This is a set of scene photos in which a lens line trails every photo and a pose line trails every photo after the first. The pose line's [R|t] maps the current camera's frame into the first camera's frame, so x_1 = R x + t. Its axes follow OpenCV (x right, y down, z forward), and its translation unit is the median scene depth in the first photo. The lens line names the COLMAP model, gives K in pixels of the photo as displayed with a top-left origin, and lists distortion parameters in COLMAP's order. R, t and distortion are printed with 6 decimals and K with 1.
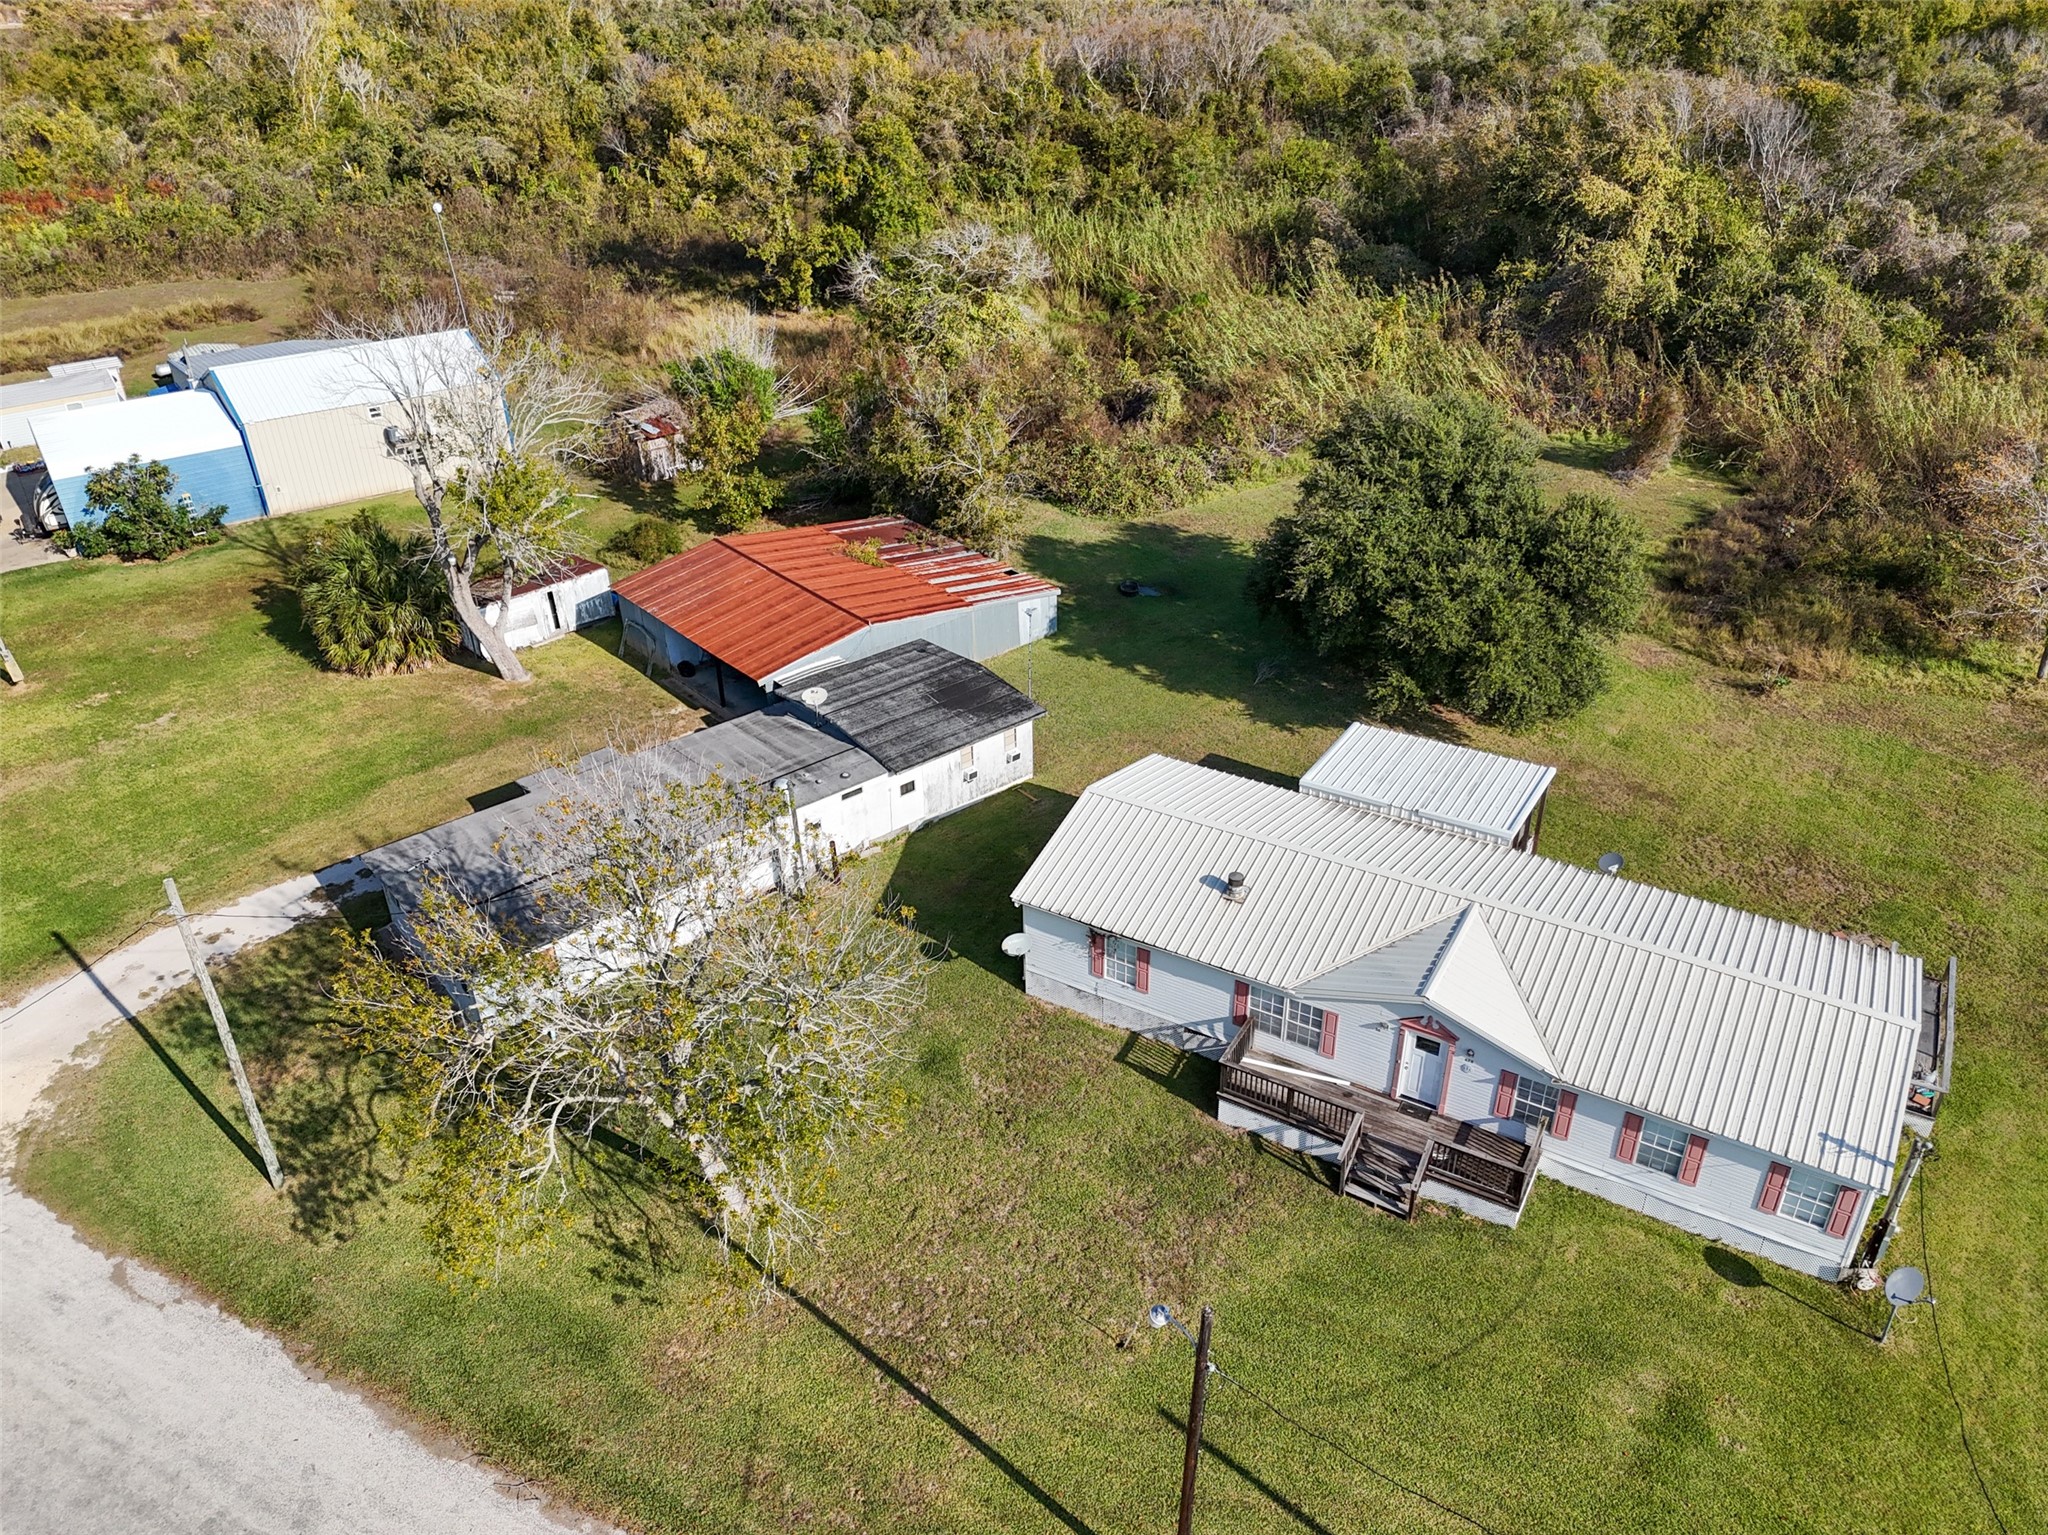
lens RADIAL K [[1506.9, 0, 1035.3], [0, 1506.9, 754.3], [0, 0, 1]] dist [0.076922, -0.070071]
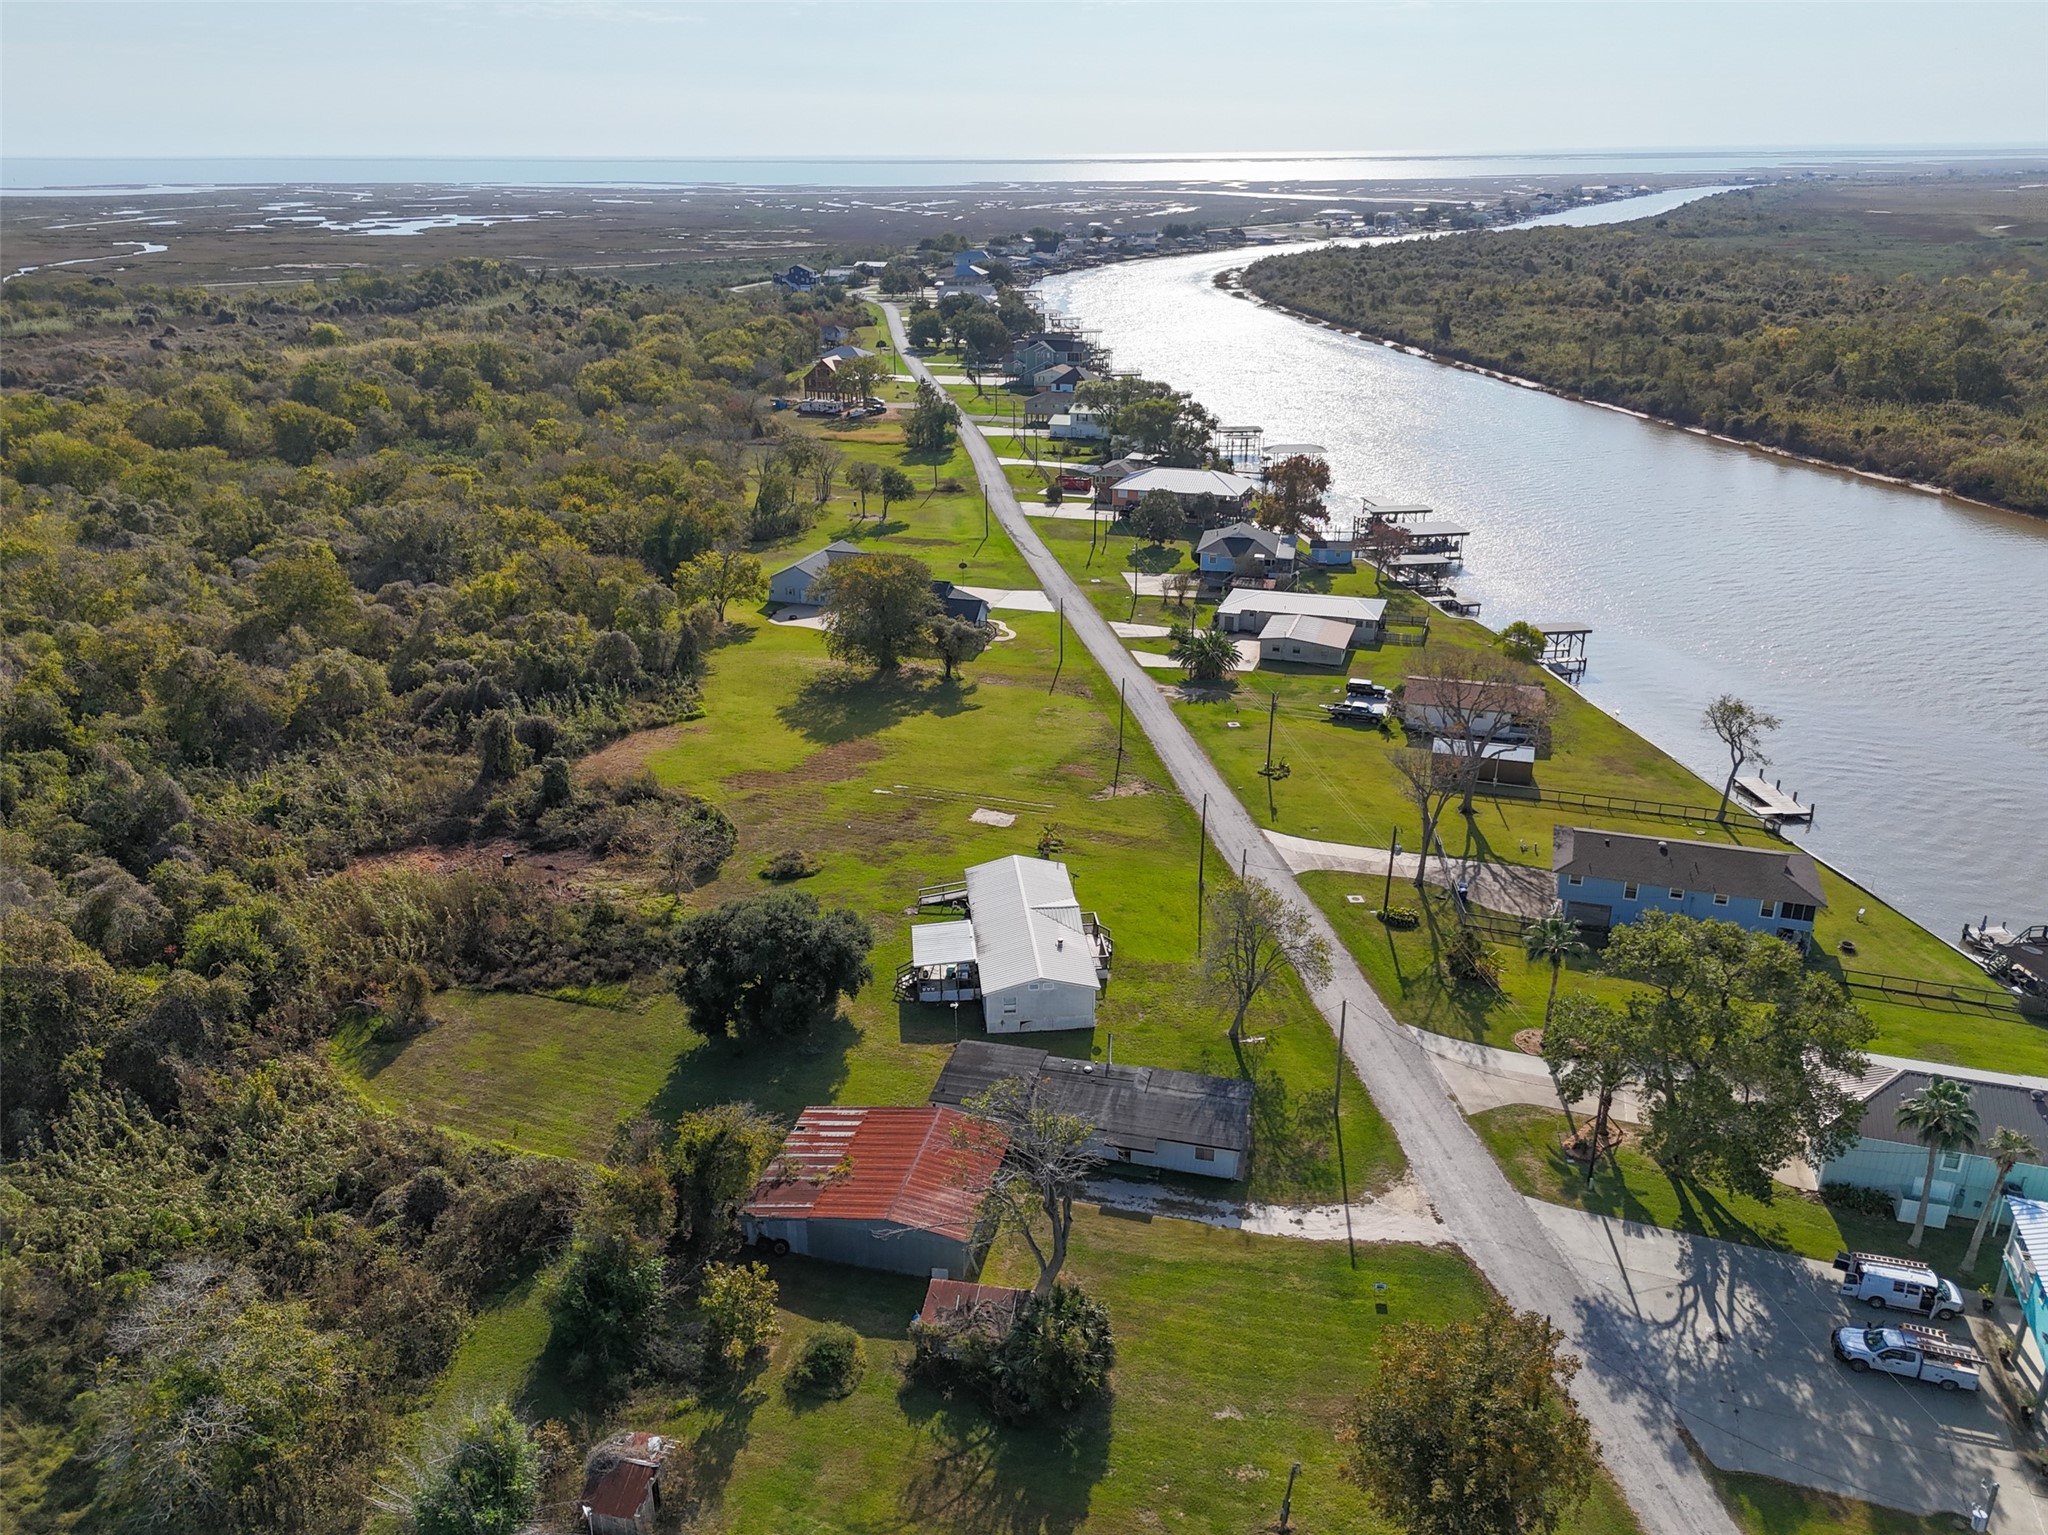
lens RADIAL K [[1506.9, 0, 1029.7], [0, 1506.9, 754.5], [0, 0, 1]] dist [0.076922, -0.070071]
pose [[-0.588703, -0.280372, 0.758169, -1.253897], [0.420742, 0.694579, 0.583554, -1.222627], [-0.690221, 0.662534, -0.290936, 1.058167]]
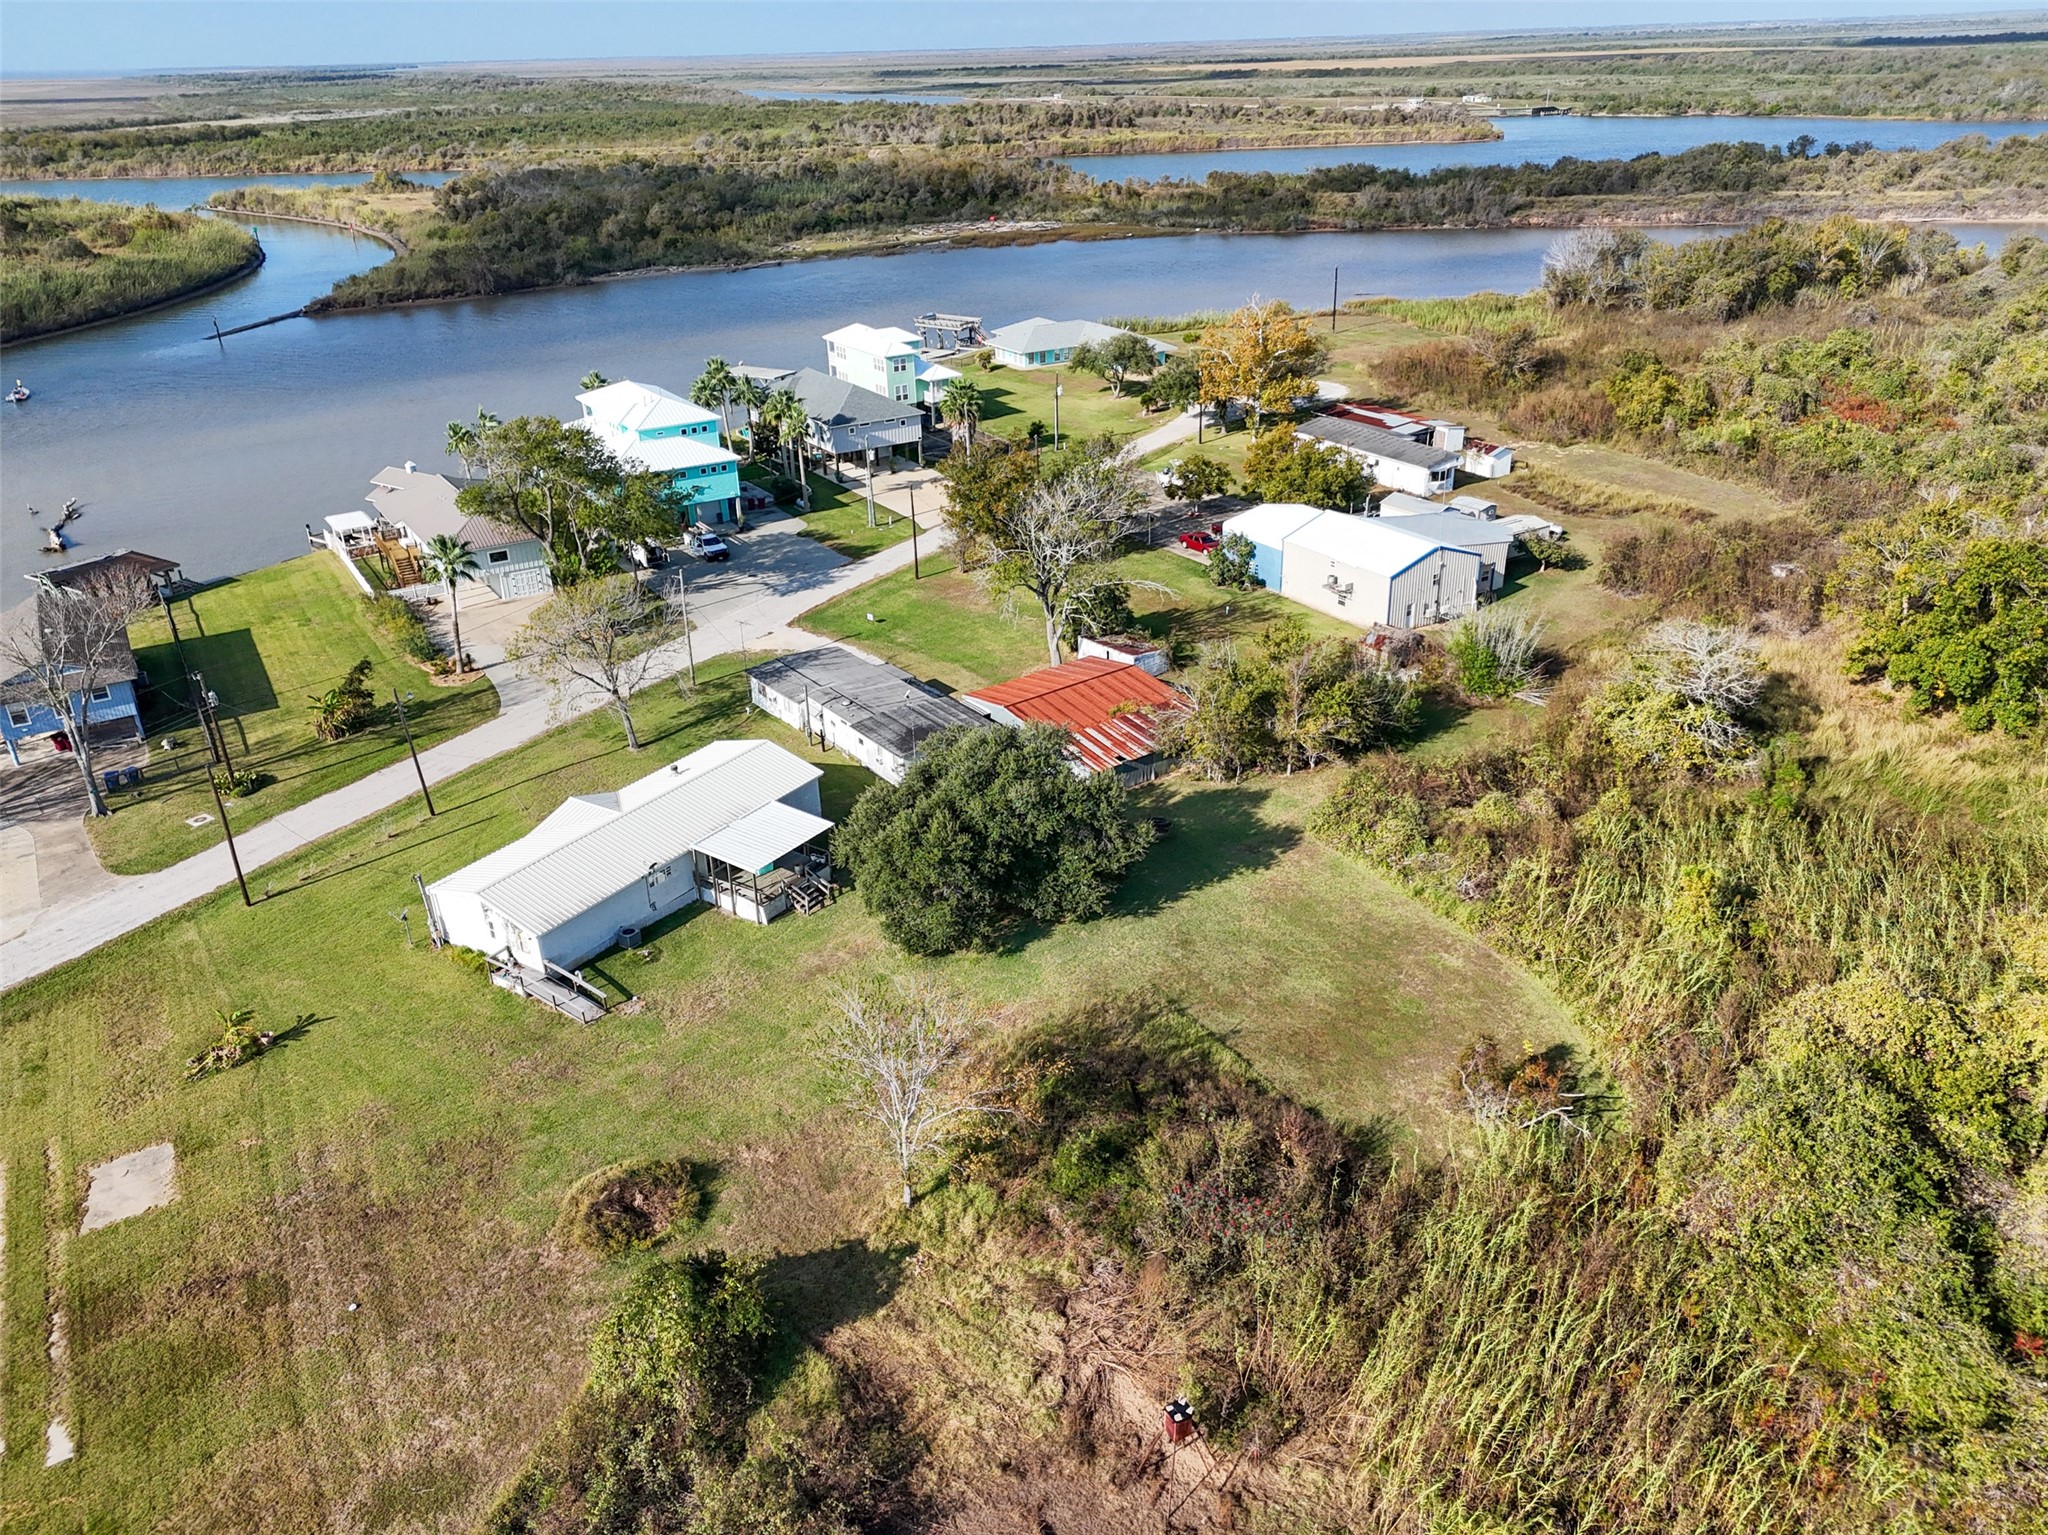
lens RADIAL K [[1506.9, 0, 1034.0], [0, 1506.9, 760.4], [0, 0, 1]] dist [0.076922, -0.070071]
pose [[-0.059503, 0.442189, -0.894946, 1.336738], [-0.476987, 0.774966, 0.414621, -0.704944], [0.876894, 0.451549, 0.164806, 0.698623]]
